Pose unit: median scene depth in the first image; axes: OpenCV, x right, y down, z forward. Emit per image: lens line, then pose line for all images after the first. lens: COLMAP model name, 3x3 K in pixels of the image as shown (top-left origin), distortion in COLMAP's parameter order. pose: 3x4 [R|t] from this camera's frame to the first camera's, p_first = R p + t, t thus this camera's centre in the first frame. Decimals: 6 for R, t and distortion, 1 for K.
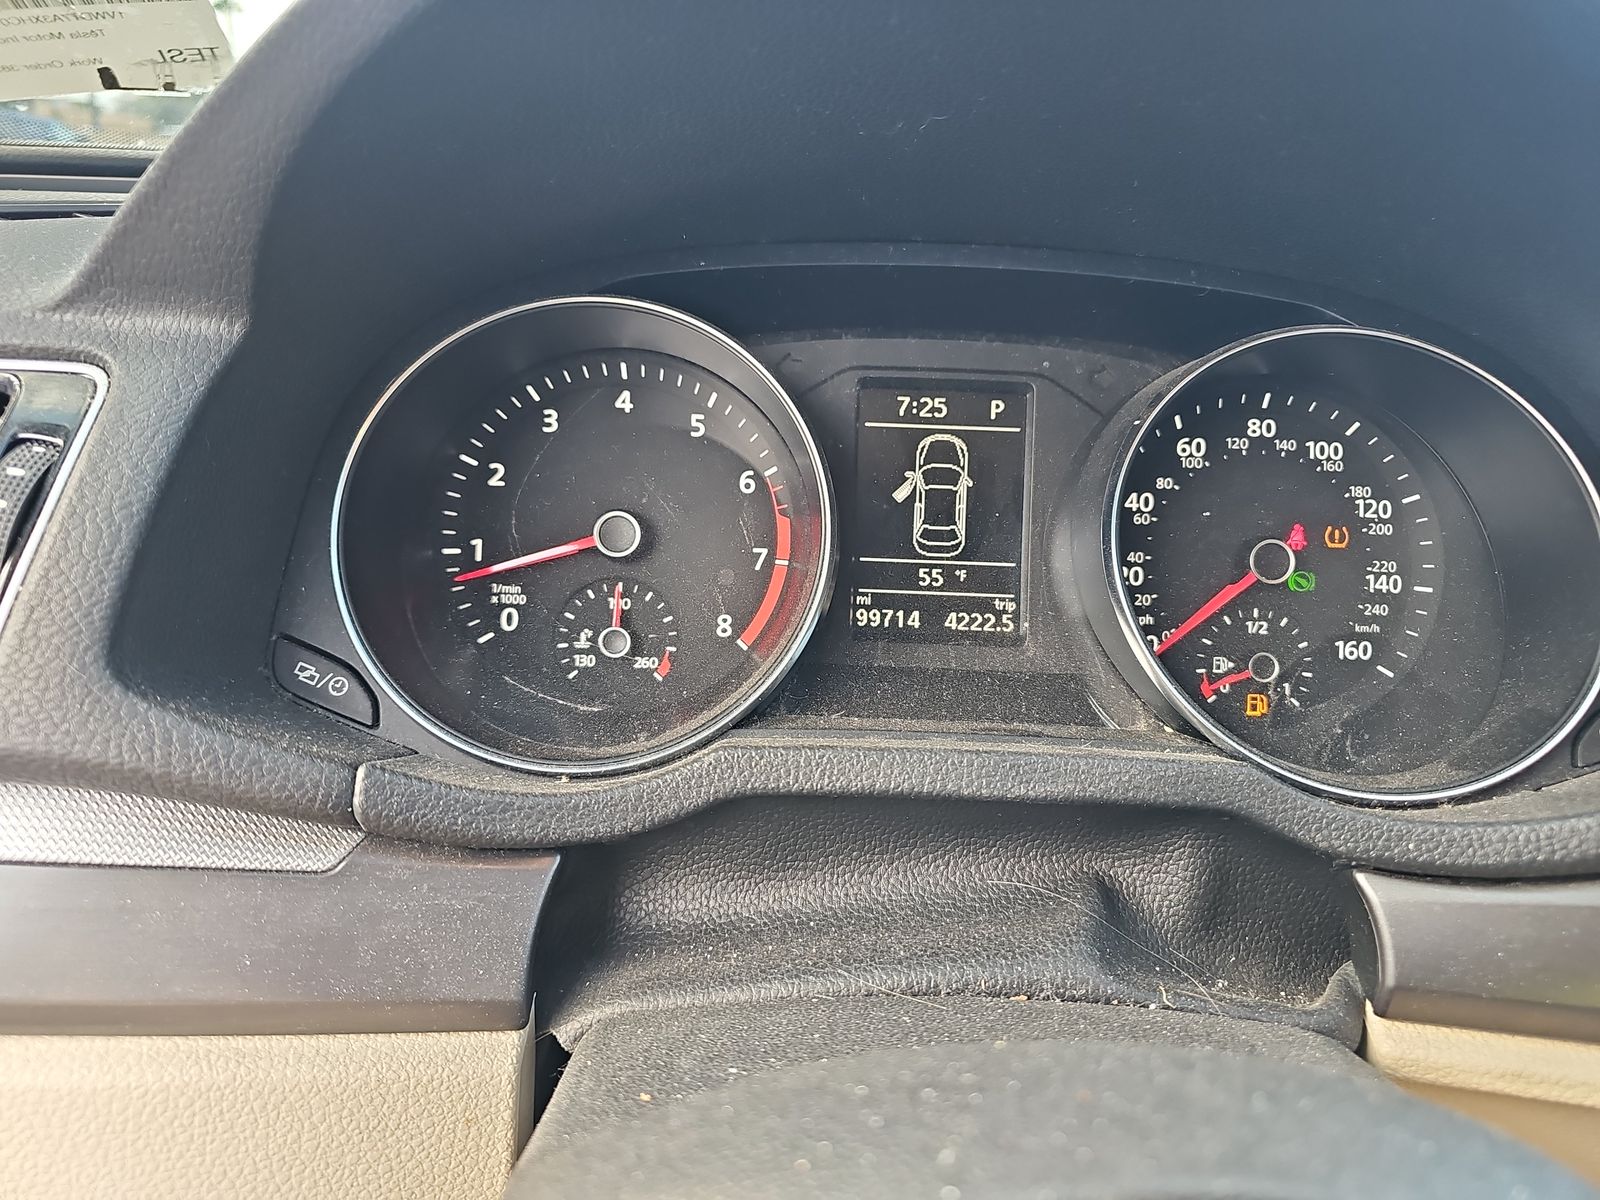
lens RADIAL K [[1086.0, 0, 785.5], [0, 1086.0, 595.6], [0, 0, 1]] dist [0.021789, -0.012575]
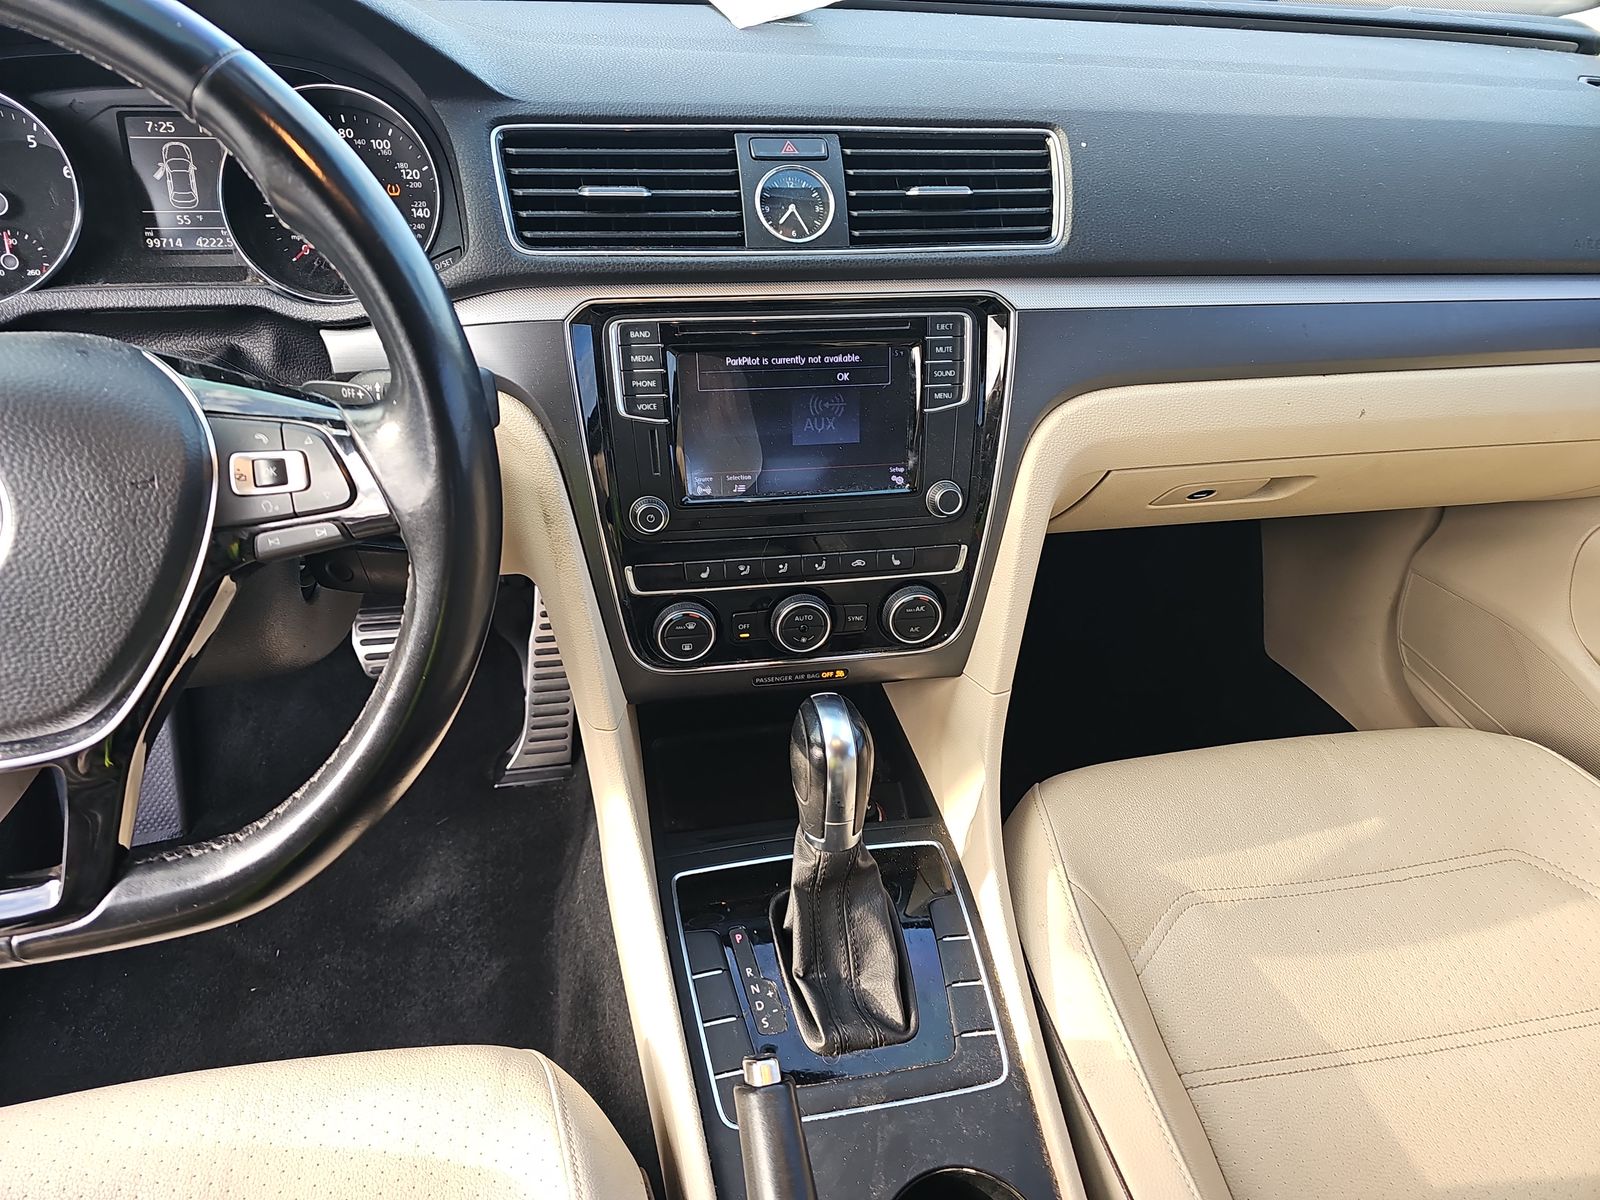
lens RADIAL K [[1086.0, 0, 786.4], [0, 1086.0, 601.1], [0, 0, 1]] dist [0.021789, -0.012575]
pose [[0.978933, -0.114184, 0.169269, 0.797268], [0.060920, 0.954591, 0.291624, 0.132744], [-0.194882, -0.275168, 0.941437, -1.292393]]
